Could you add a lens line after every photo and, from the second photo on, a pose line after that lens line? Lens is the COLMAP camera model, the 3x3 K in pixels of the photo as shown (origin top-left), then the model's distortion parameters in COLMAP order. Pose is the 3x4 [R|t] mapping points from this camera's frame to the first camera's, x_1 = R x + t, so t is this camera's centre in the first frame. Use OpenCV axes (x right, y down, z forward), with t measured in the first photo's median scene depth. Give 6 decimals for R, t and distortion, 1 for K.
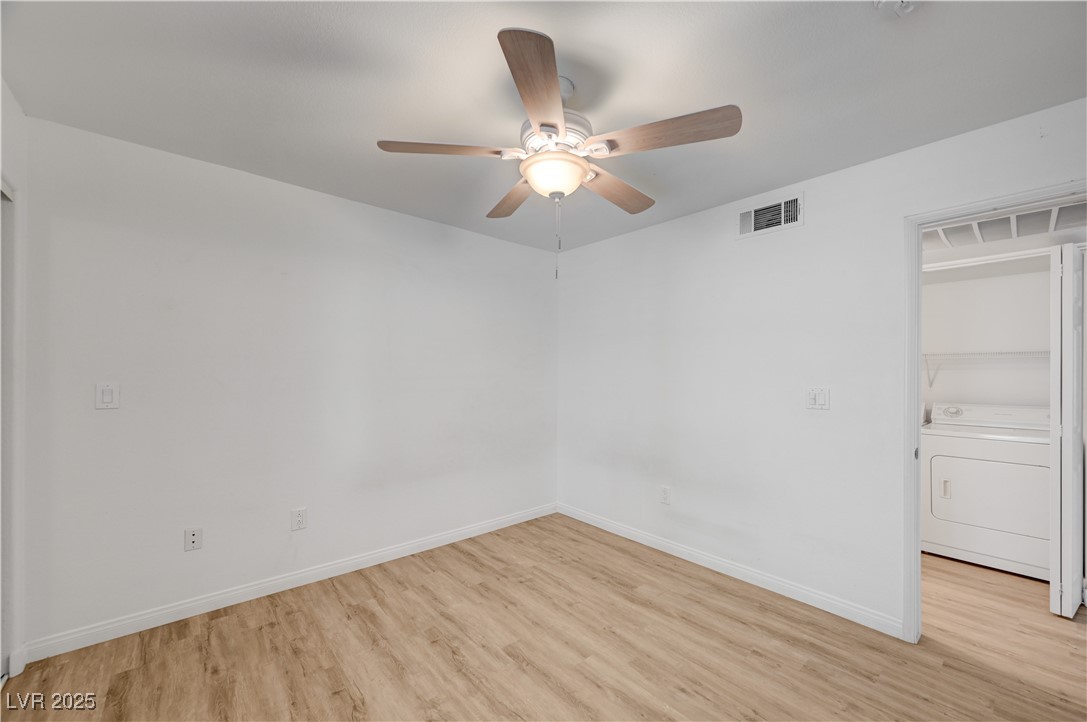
lens RADIAL K [[436.5, 0, 548.6], [0, 436.5, 370.4], [0, 0, 1]] dist [0.003002, 0.000255]
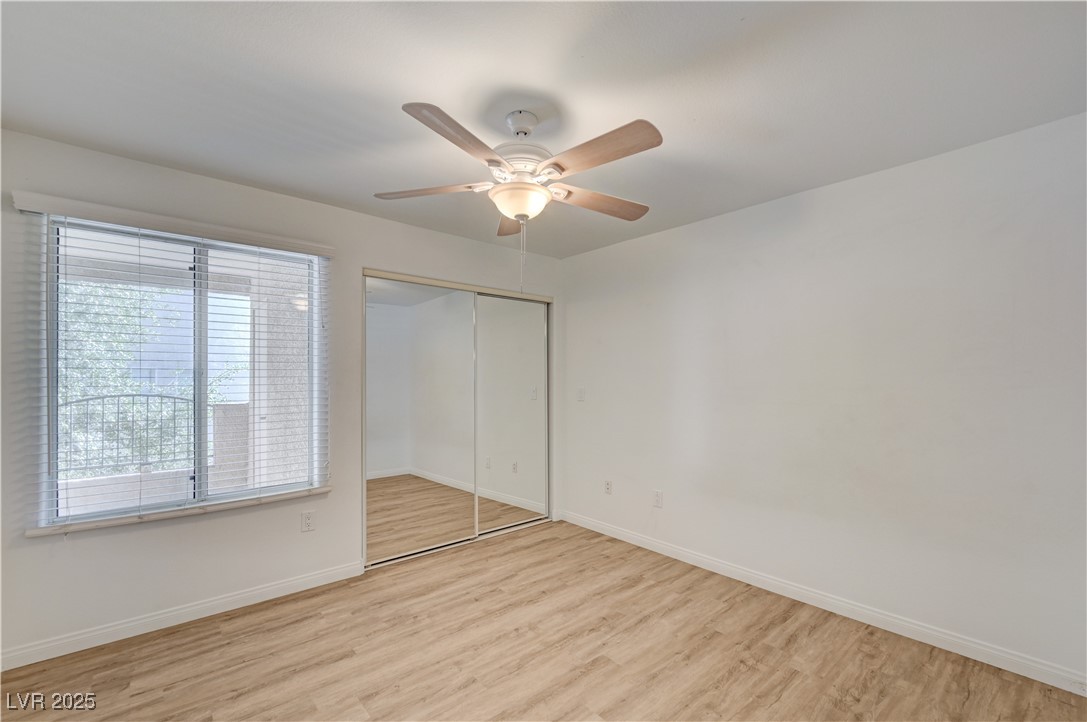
lens RADIAL K [[458.6, 0, 542.8], [0, 458.6, 386.4], [0, 0, 1]] dist [-0.000361, -0.000042]
pose [[-0.018315, 0.007113, -0.999807, 0.865023], [0.004525, 0.999965, 0.007032, 0.005752], [0.999822, -0.004396, -0.018347, 0.801698]]
